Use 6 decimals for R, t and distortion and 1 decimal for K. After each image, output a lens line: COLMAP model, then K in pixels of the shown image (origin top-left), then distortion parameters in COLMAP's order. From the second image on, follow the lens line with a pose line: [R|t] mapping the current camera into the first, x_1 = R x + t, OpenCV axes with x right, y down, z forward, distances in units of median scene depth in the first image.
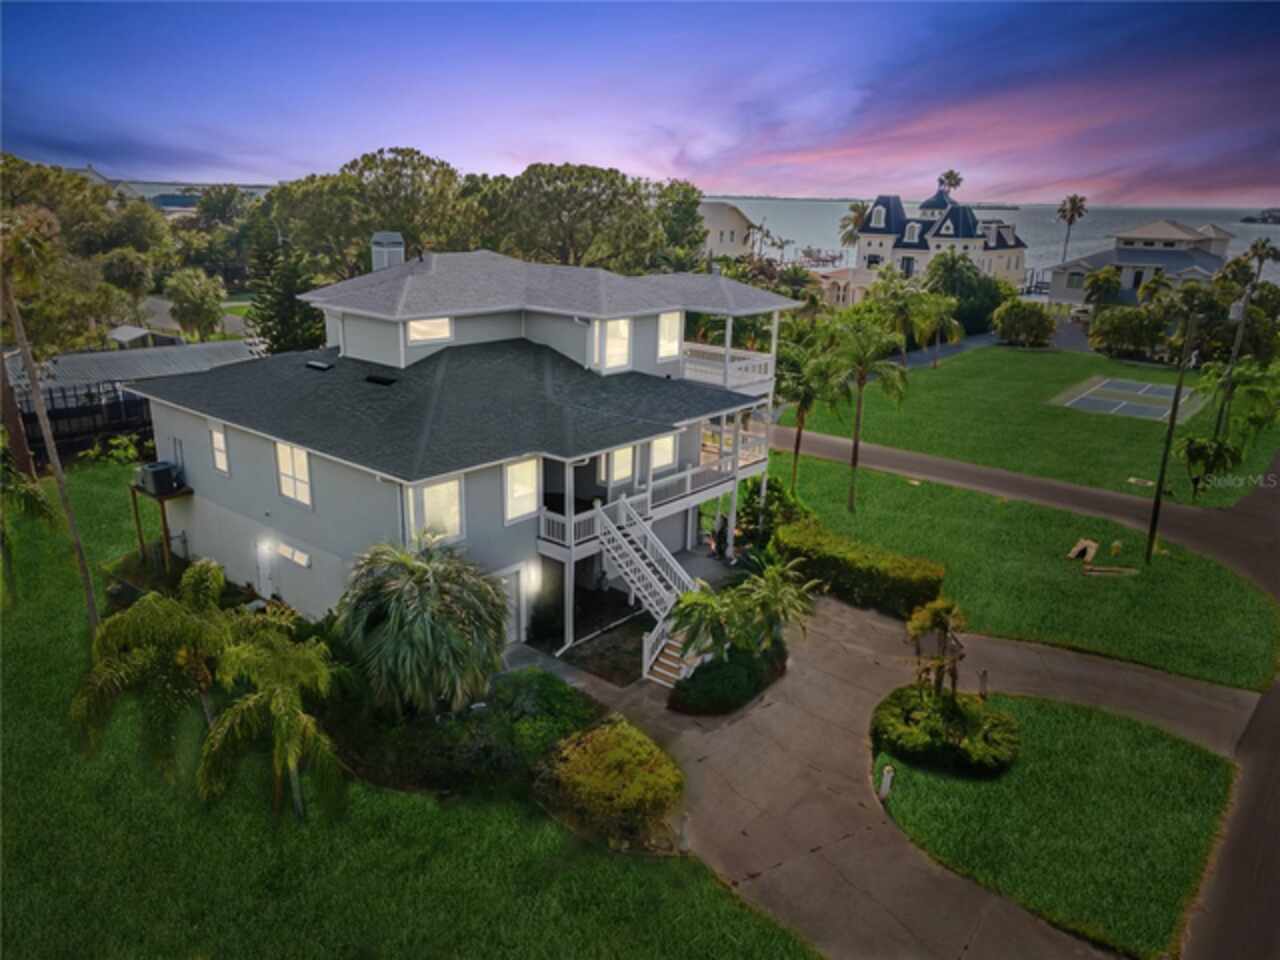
lens RADIAL K [[923.3, 0, 635.0], [0, 923.3, 479.3], [0, 0, 1]] dist [0.022939, 0.030610]
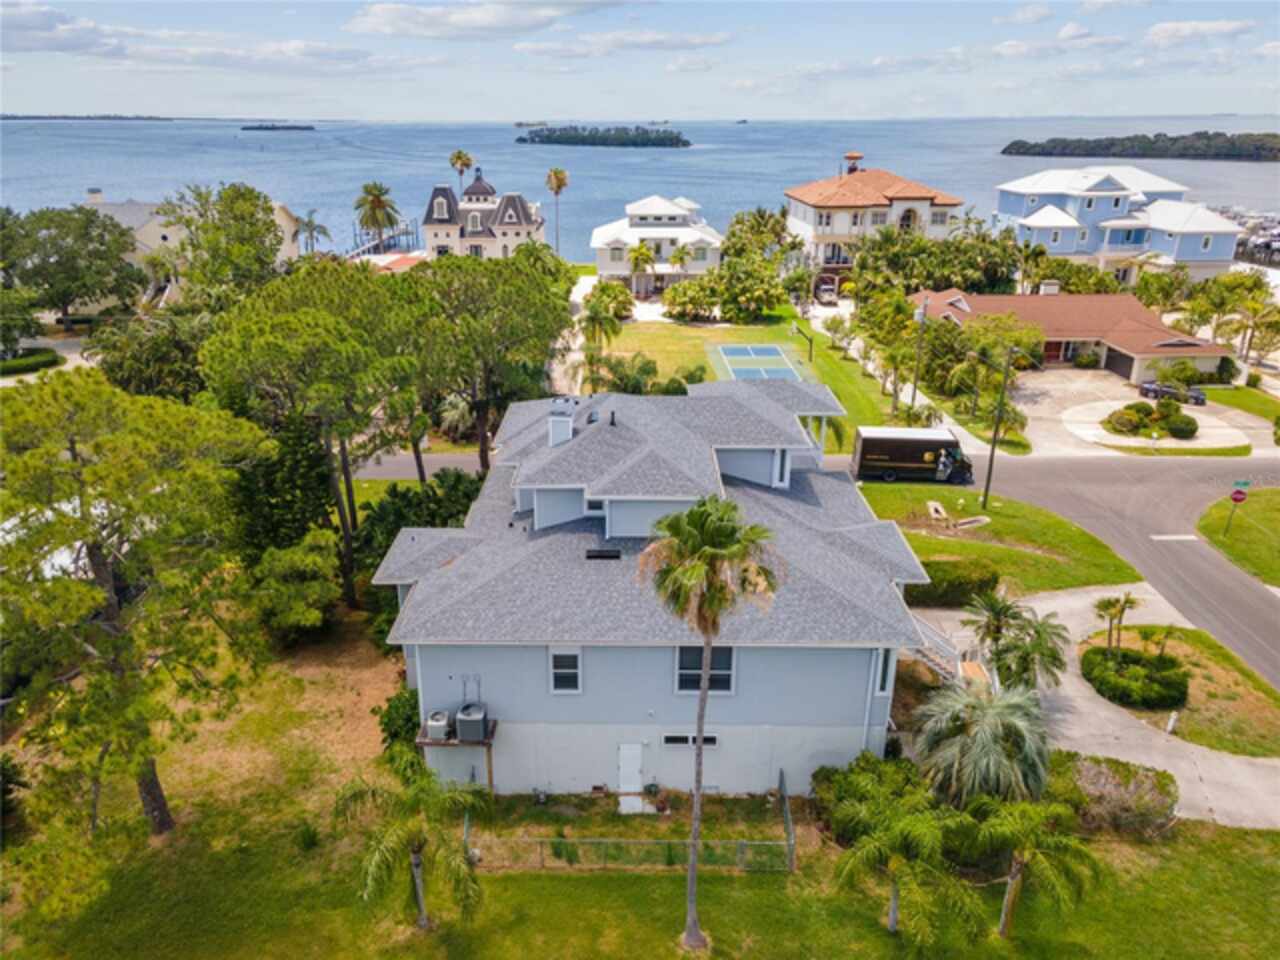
lens RADIAL K [[923.3, 0, 635.0], [0, 923.3, 479.3], [0, 0, 1]] dist [0.022939, 0.030610]
pose [[0.777051, -0.246959, 0.578967, -0.752572], [0.203433, 0.968986, 0.140289, -0.288839], [-0.595657, 0.008769, 0.803191, 0.150282]]
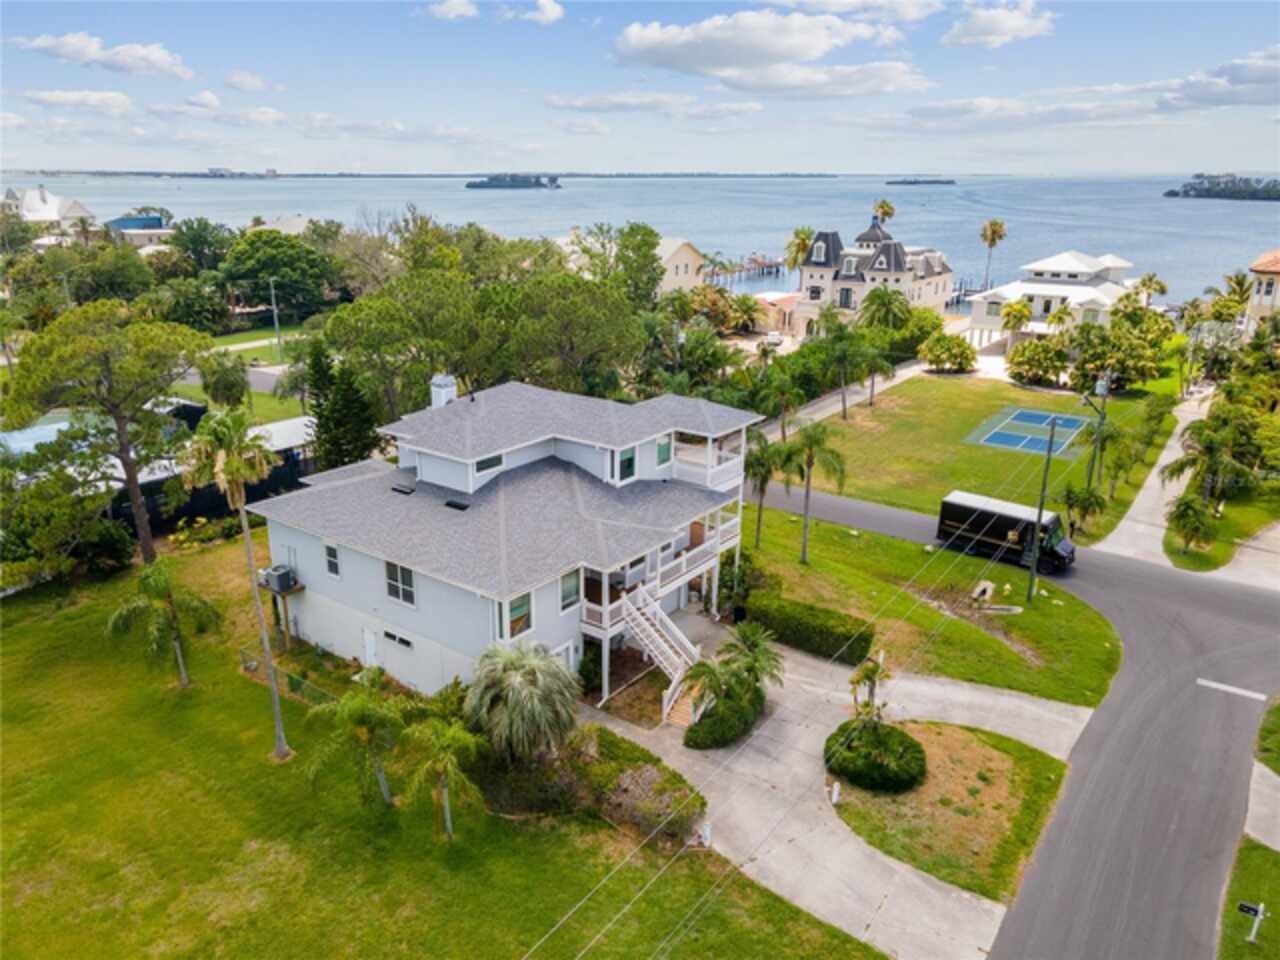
lens RADIAL K [[923.3, 0, 635.0], [0, 923.3, 479.3], [0, 0, 1]] dist [0.022939, 0.030610]
pose [[0.998063, -0.032506, 0.053044, -0.069297], [0.031526, 0.999318, 0.019215, -0.130243], [-0.053632, -0.017505, 0.998407, -0.280188]]
